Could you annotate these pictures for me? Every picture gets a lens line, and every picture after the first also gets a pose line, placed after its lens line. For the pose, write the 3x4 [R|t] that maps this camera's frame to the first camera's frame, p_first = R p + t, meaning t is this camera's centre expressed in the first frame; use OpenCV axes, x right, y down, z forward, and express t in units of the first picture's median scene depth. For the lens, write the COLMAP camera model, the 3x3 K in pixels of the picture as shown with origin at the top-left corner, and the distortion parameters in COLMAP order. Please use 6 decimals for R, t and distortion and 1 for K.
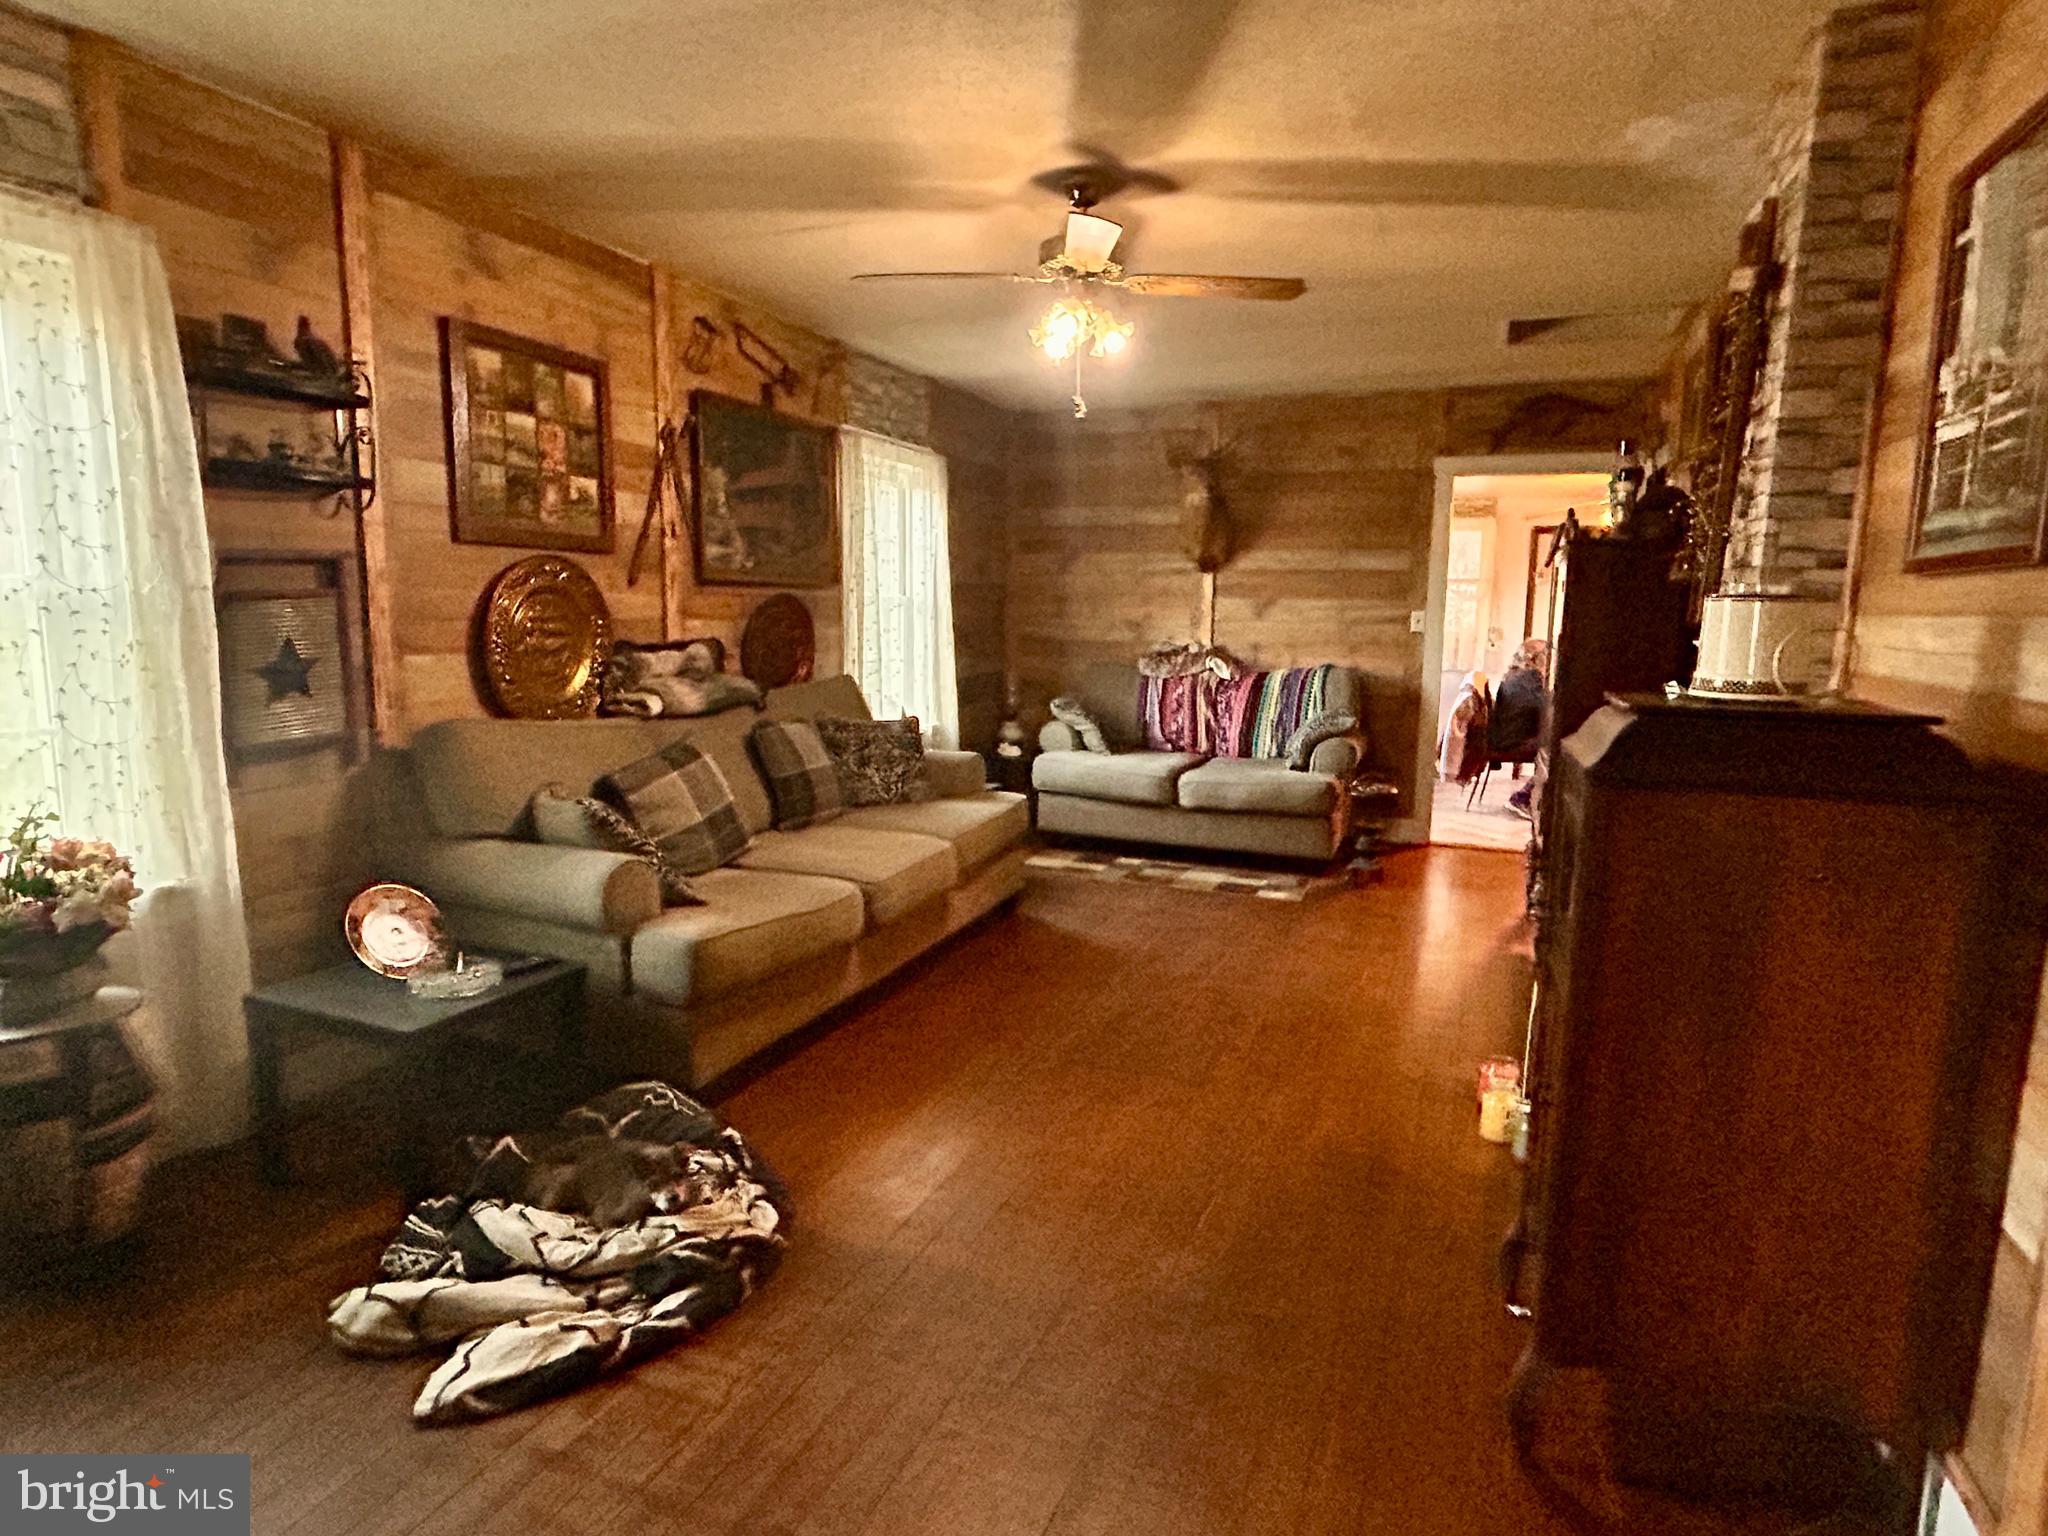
lens RADIAL K [[1184.6, 0, 1024.0], [0, 1184.6, 768.0], [0, 0, 1]] dist [0.001624, -0.002300]
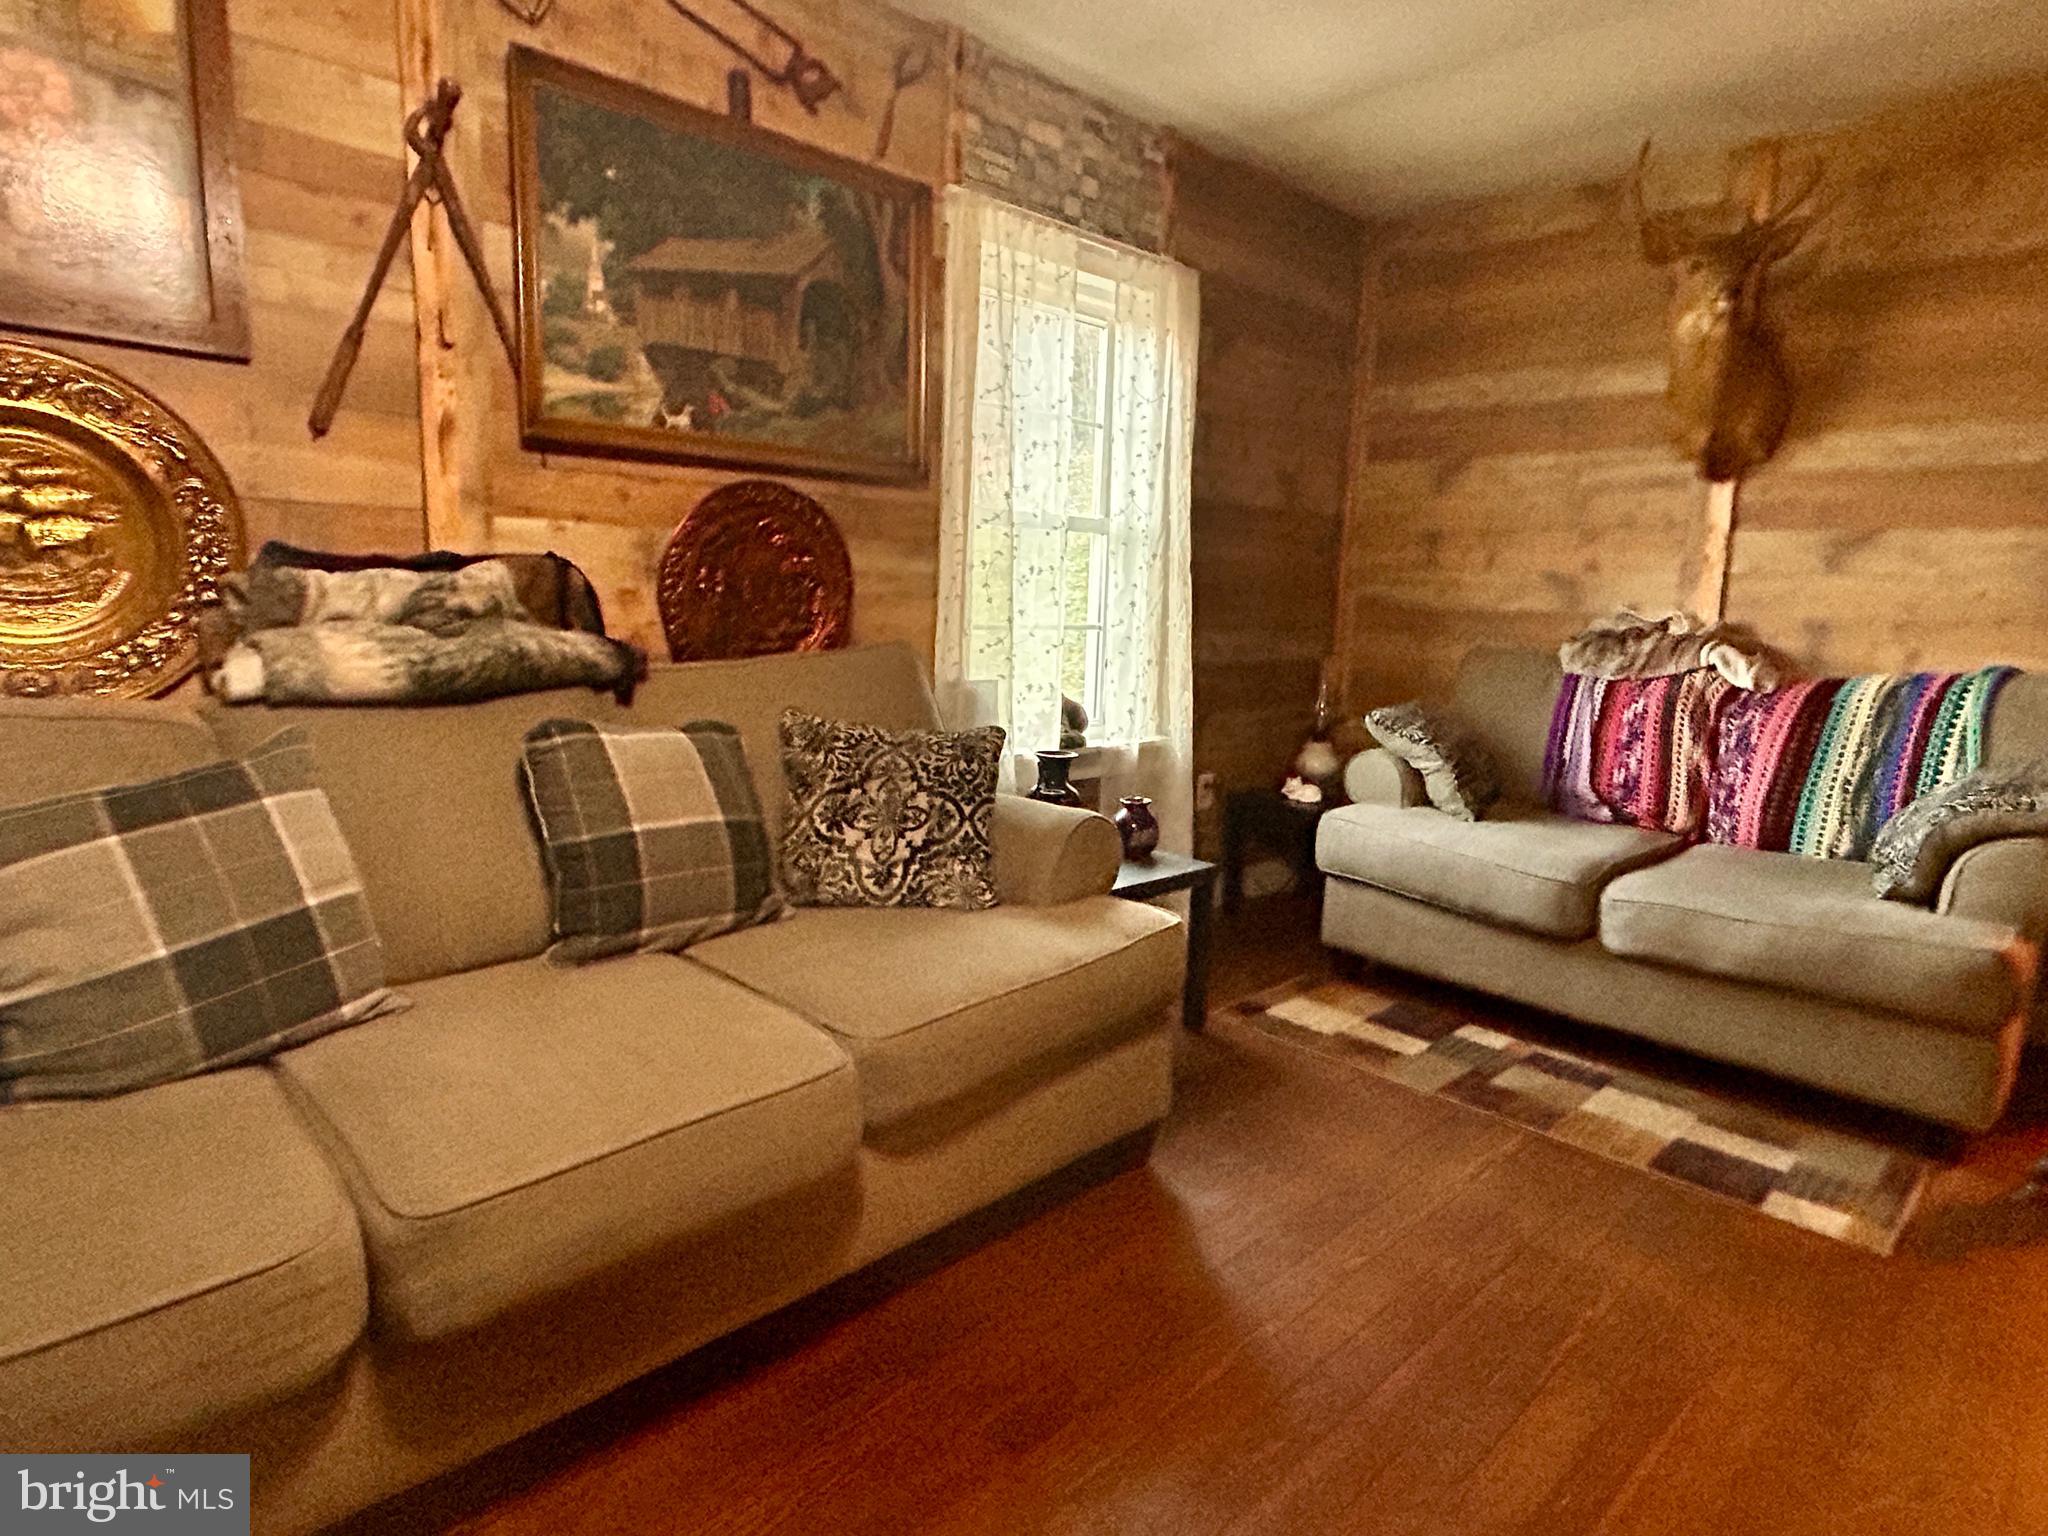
lens RADIAL K [[1138.7, 0, 1024.0], [0, 1138.7, 768.0], [0, 0, 1]] dist [-0.004856, -0.002050]
pose [[0.910754, 0.077981, -0.405520, 0.100641], [-0.074300, 0.996927, 0.024839, -0.034350], [0.406210, 0.007508, 0.913749, 0.485690]]
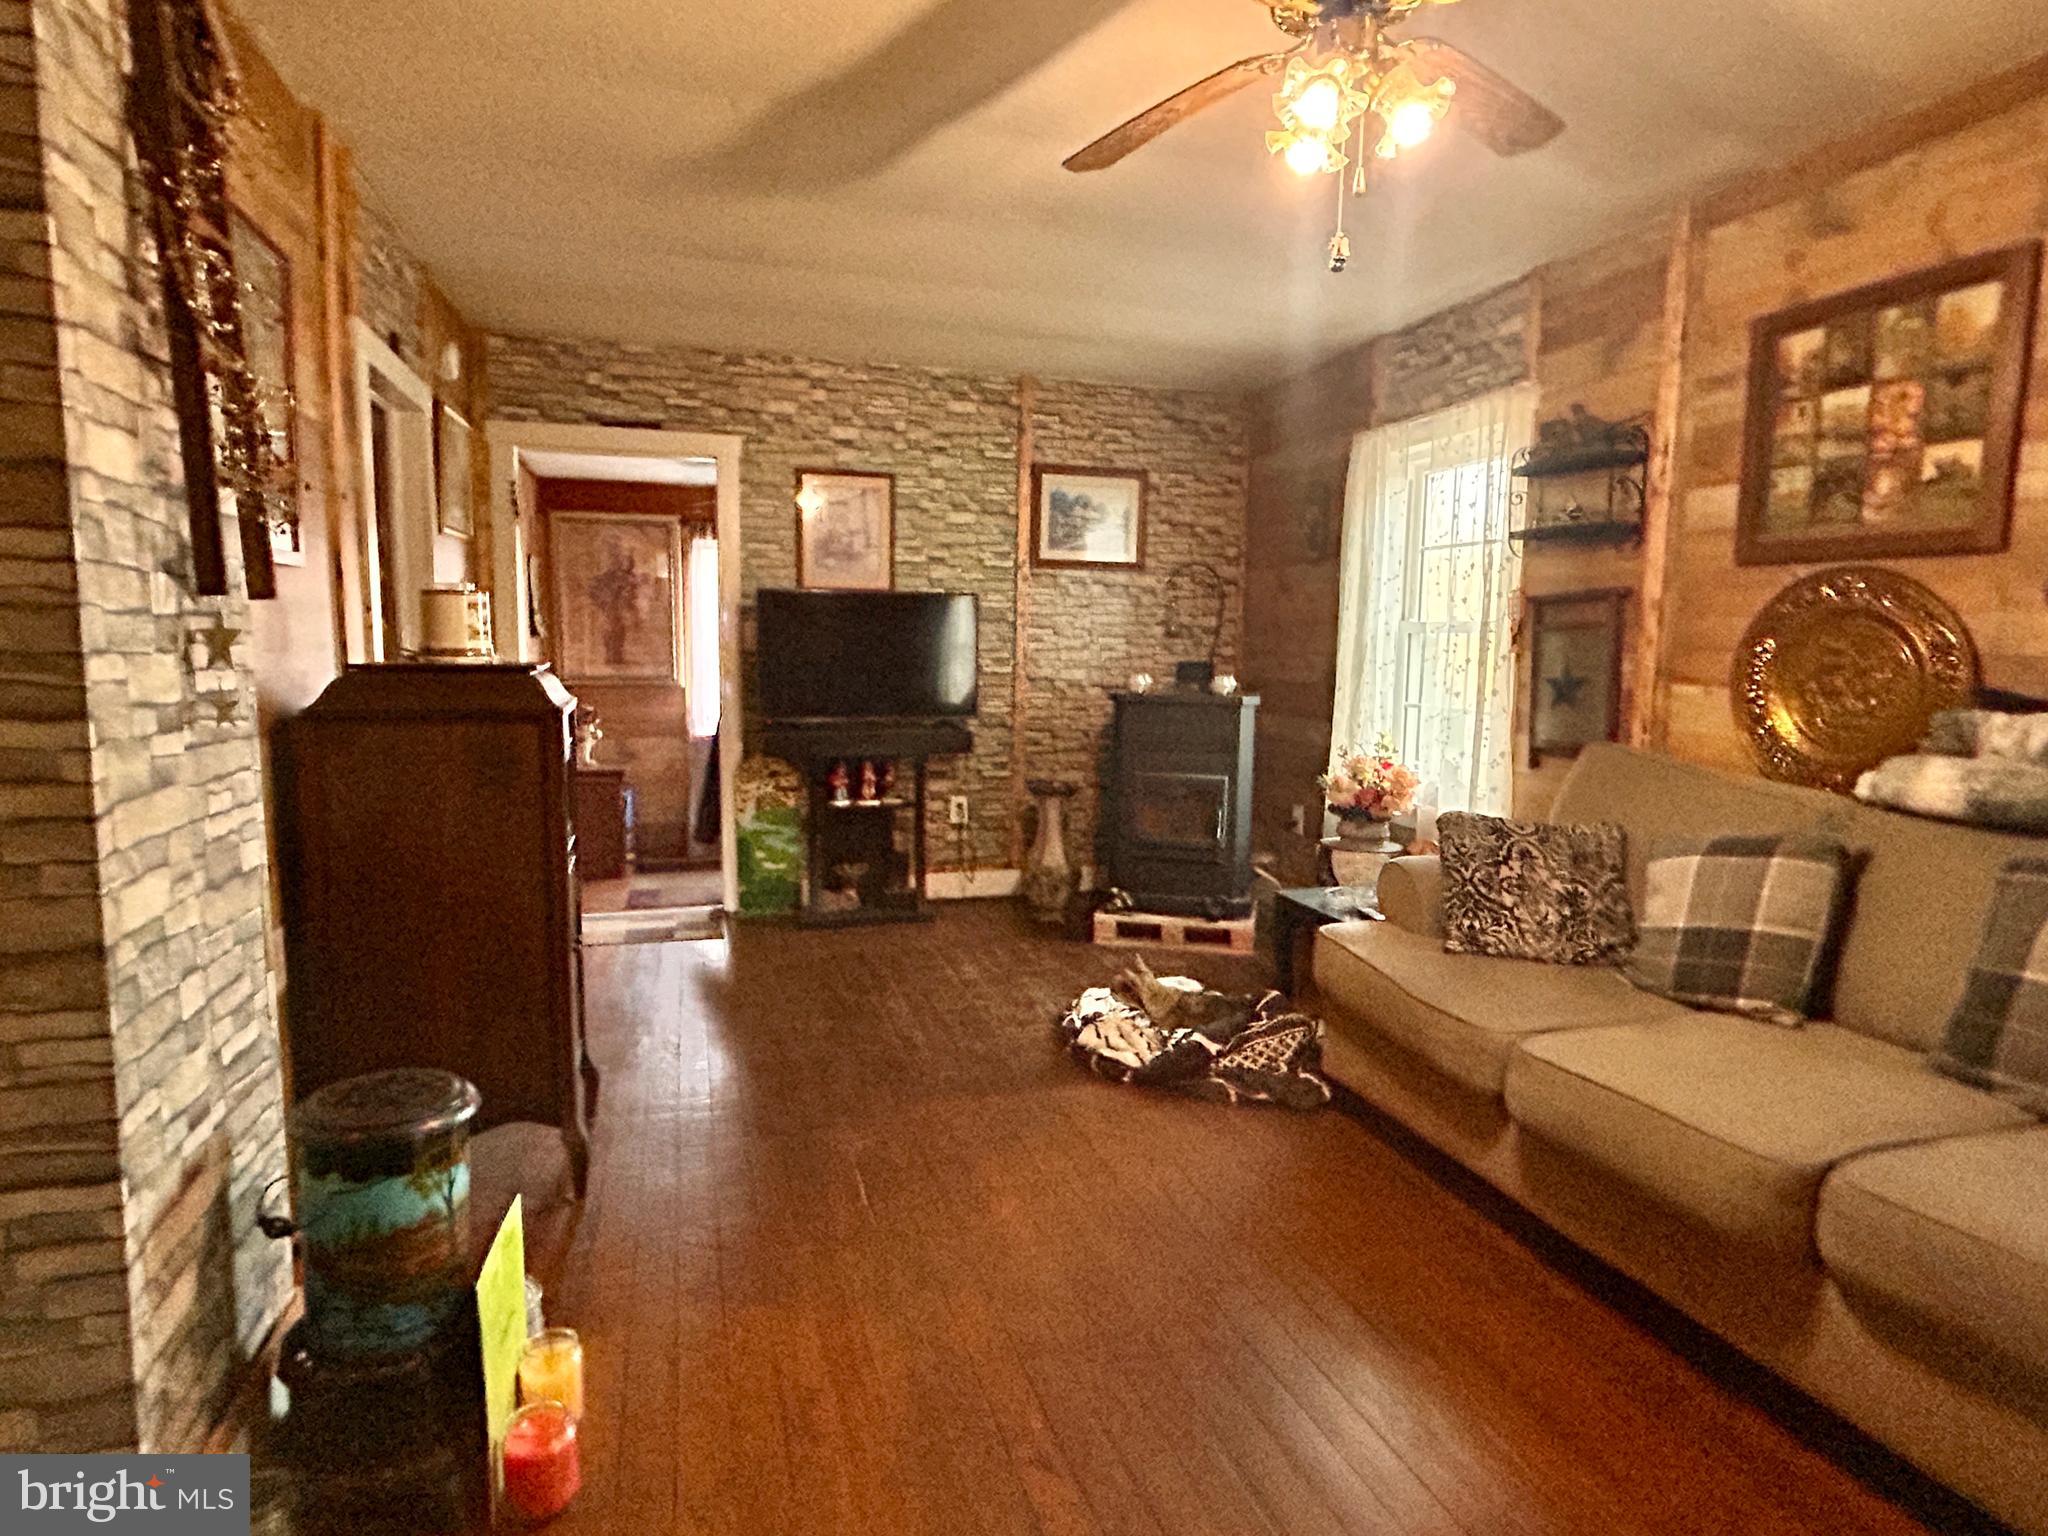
lens RADIAL K [[1138.7, 0, 1024.0], [0, 1138.7, 768.0], [0, 0, 1]] dist [-0.004856, -0.002050]
pose [[-0.784790, 0.046107, -0.618044, 0.293926], [-0.108356, 0.971662, 0.210076, -0.096125], [0.610216, 0.231834, -0.757555, 0.801635]]
